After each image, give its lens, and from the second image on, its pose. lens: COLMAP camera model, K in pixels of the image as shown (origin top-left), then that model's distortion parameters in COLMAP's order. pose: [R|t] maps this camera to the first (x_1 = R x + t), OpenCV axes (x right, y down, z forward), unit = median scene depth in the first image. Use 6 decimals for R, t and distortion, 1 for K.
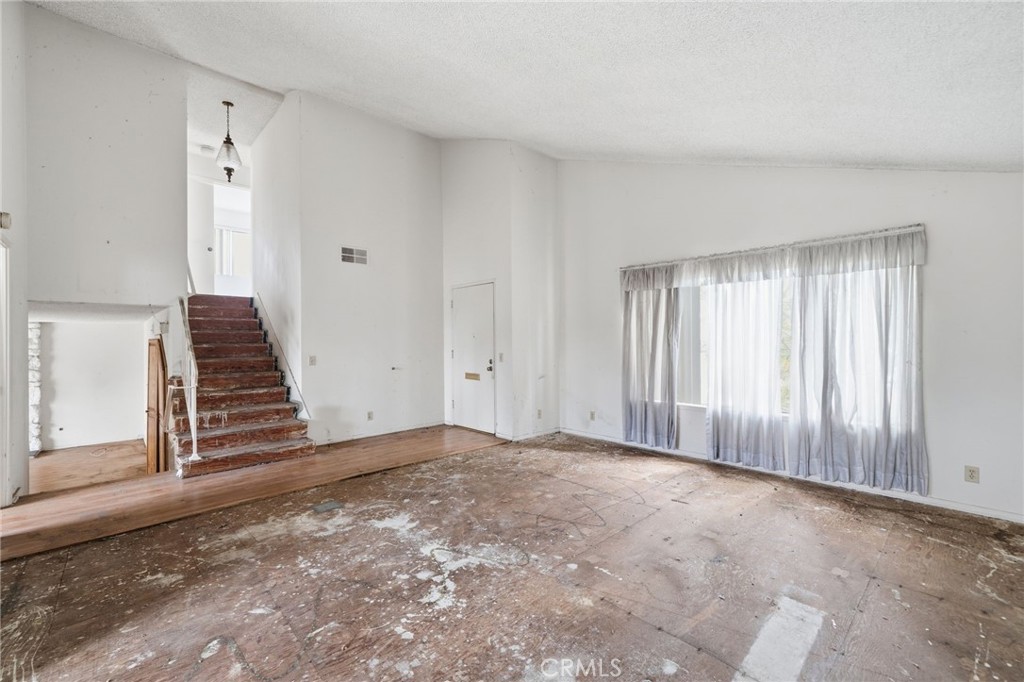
lens RADIAL K [[427.4, 0, 512.0], [0, 427.4, 341.0], [0, 0, 1]] dist [0.003514, 0.000328]
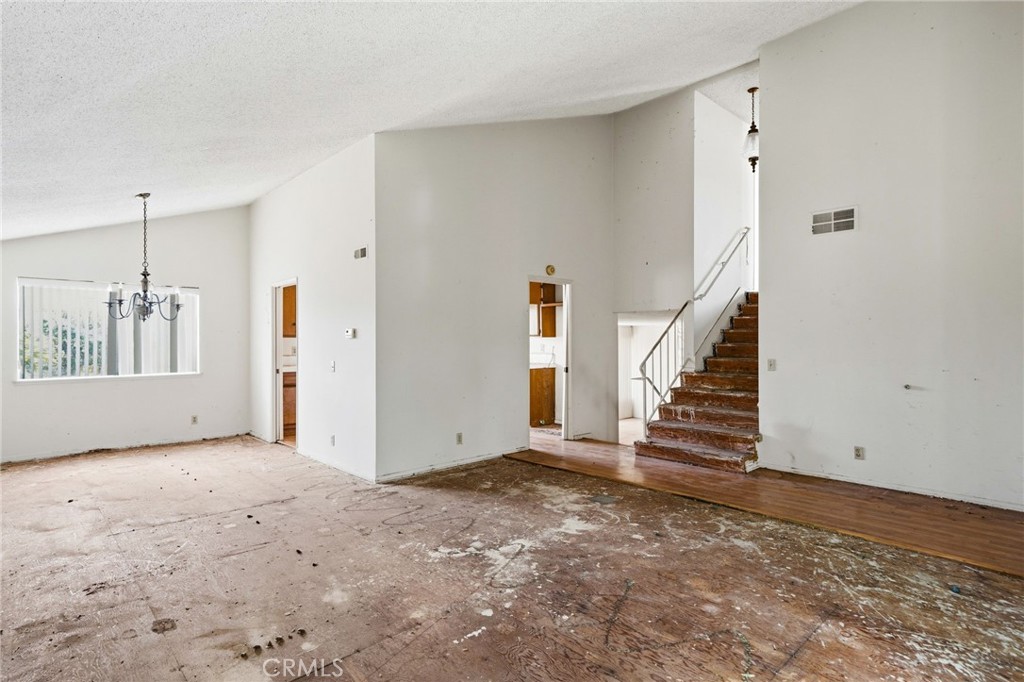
lens RADIAL K [[538.8, 0, 512.0], [0, 538.8, 341.0], [0, 0, 1]] dist [0.020538, 0.000029]
pose [[-0.004558, 0.008103, -0.999957, 0.902391], [-0.000471, 0.999967, 0.008105, -0.013328], [0.999990, 0.000508, -0.004554, 0.788593]]
